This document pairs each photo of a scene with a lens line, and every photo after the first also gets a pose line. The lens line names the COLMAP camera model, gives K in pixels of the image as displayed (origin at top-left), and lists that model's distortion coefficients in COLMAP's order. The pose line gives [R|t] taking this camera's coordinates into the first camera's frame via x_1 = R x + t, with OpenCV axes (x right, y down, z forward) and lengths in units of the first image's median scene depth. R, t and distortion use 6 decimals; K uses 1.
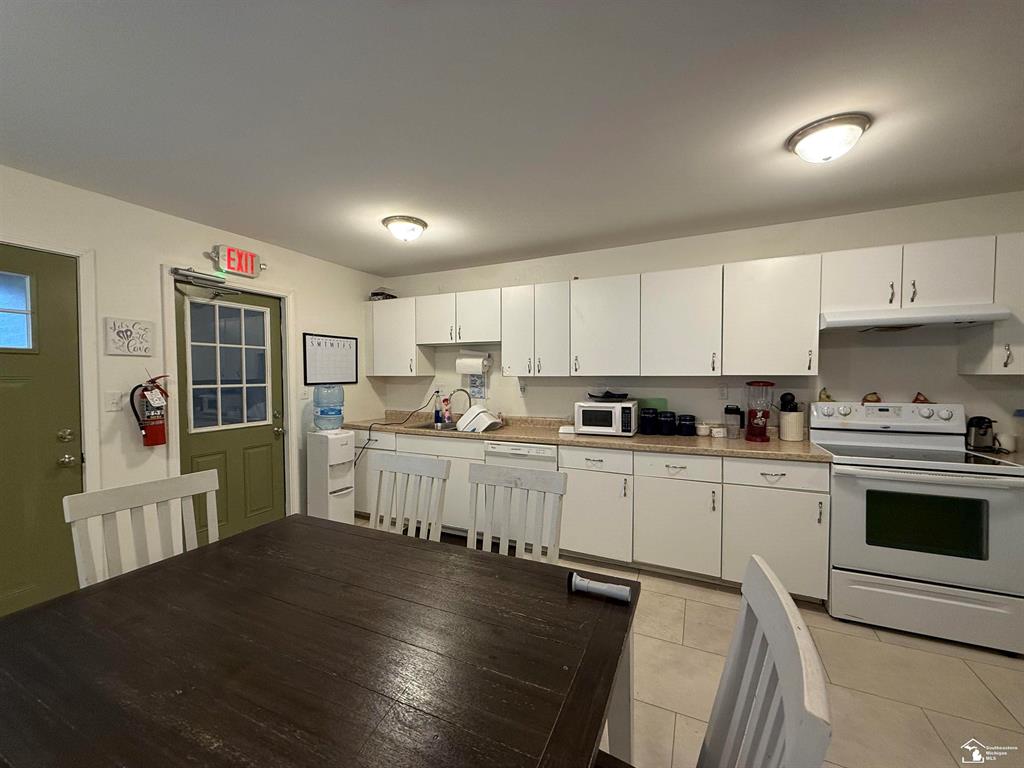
lens RADIAL K [[405.4, 0, 505.6], [0, 405.4, 386.9], [0, 0, 1]] dist [0.000561, -0.000582]
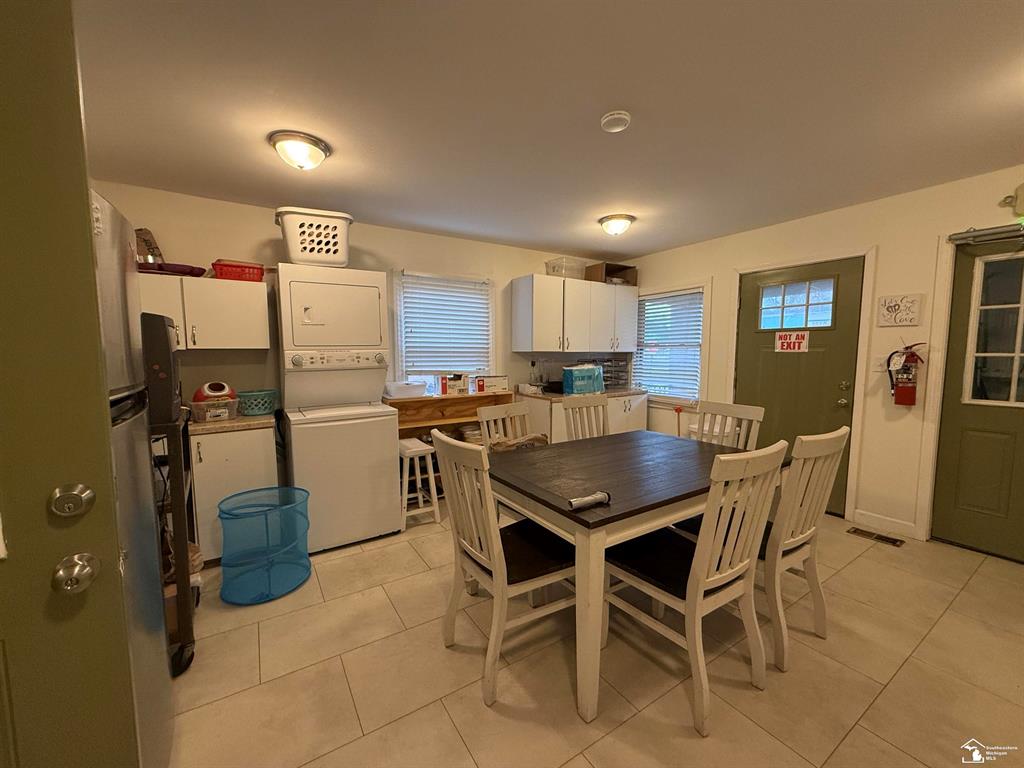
lens RADIAL K [[405.4, 0, 509.2], [0, 405.4, 385.2], [0, 0, 1]] dist [0.000561, -0.000582]
pose [[-0.531638, 0.086812, -0.842511, 0.686179], [-0.015862, 0.993538, 0.112383, -0.021139], [0.846823, 0.073111, -0.526826, 0.675403]]
